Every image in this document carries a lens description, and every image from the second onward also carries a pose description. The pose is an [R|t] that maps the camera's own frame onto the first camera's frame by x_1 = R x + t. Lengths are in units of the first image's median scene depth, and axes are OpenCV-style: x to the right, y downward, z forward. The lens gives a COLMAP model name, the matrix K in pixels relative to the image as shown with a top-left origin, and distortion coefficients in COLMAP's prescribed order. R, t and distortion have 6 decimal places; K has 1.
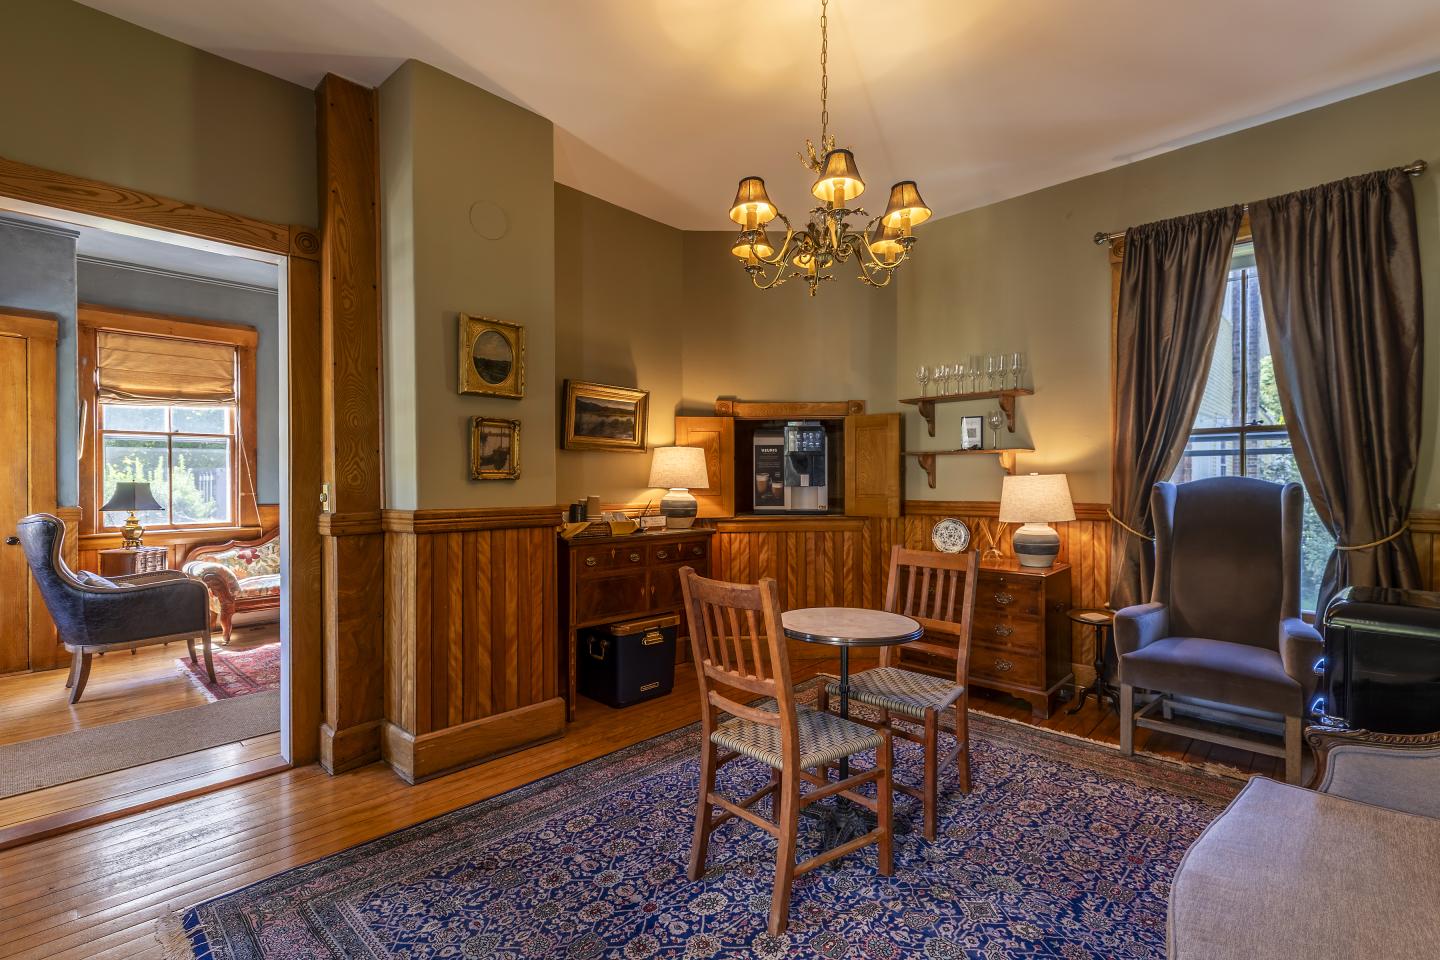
lens RADIAL K [[654.4, 0, 720.0], [0, 654.4, 480.0], [0, 0, 1]] dist [-0.001931, -0.000672]
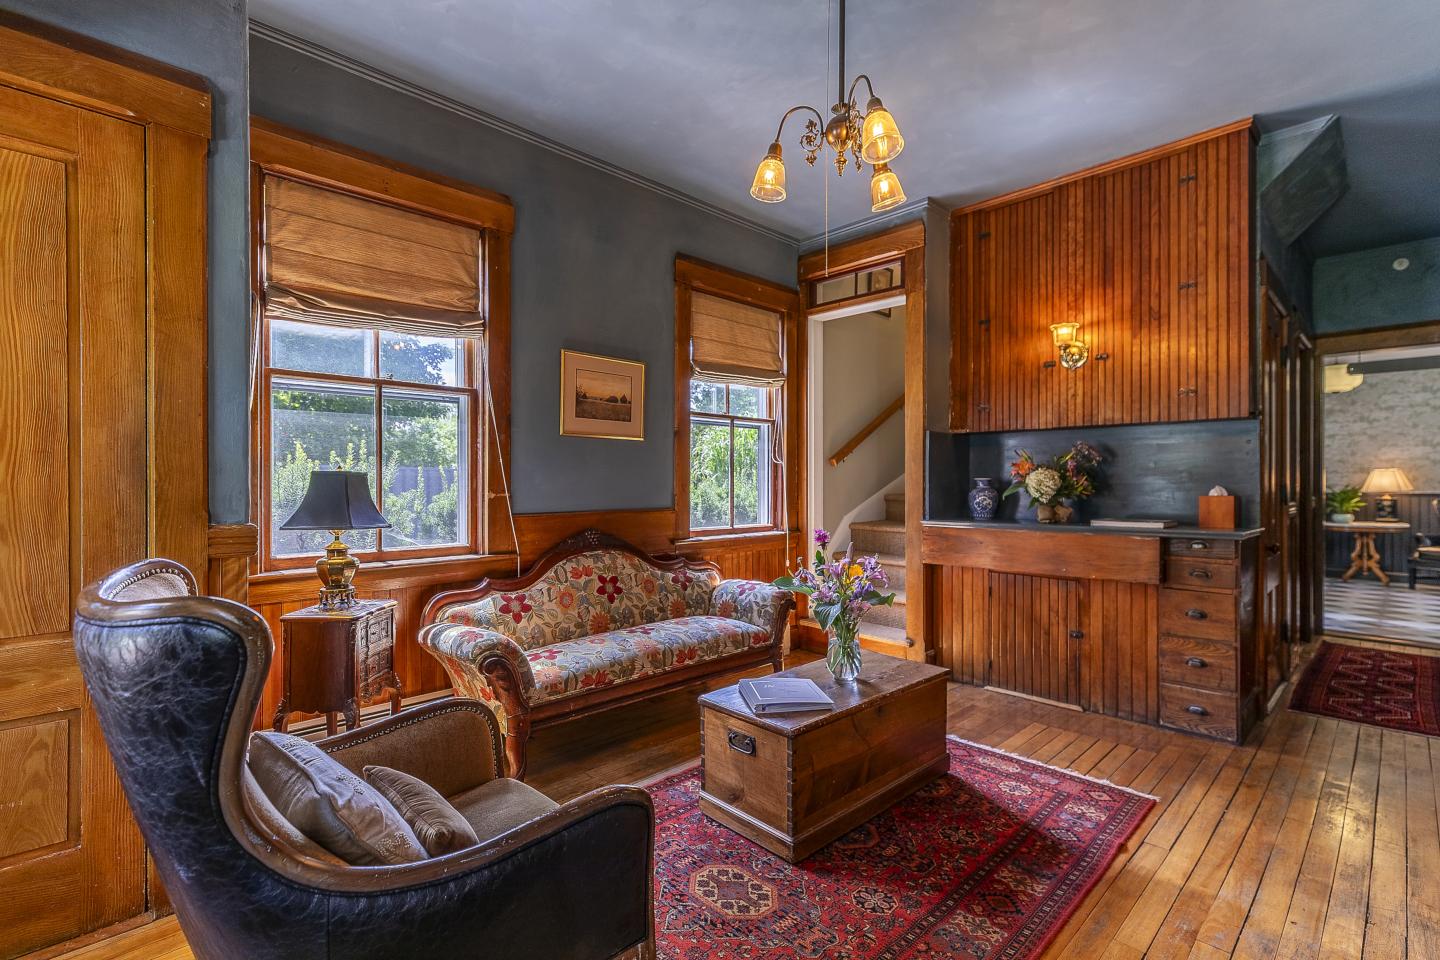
lens RADIAL K [[654.4, 0, 720.0], [0, 654.4, 480.0], [0, 0, 1]] dist [-0.001931, -0.000672]
pose [[0.998268, 0.003990, -0.058686, -0.564249], [-0.003695, 0.999980, 0.005136, 0.006975], [0.058706, -0.004910, 0.998263, 0.508196]]
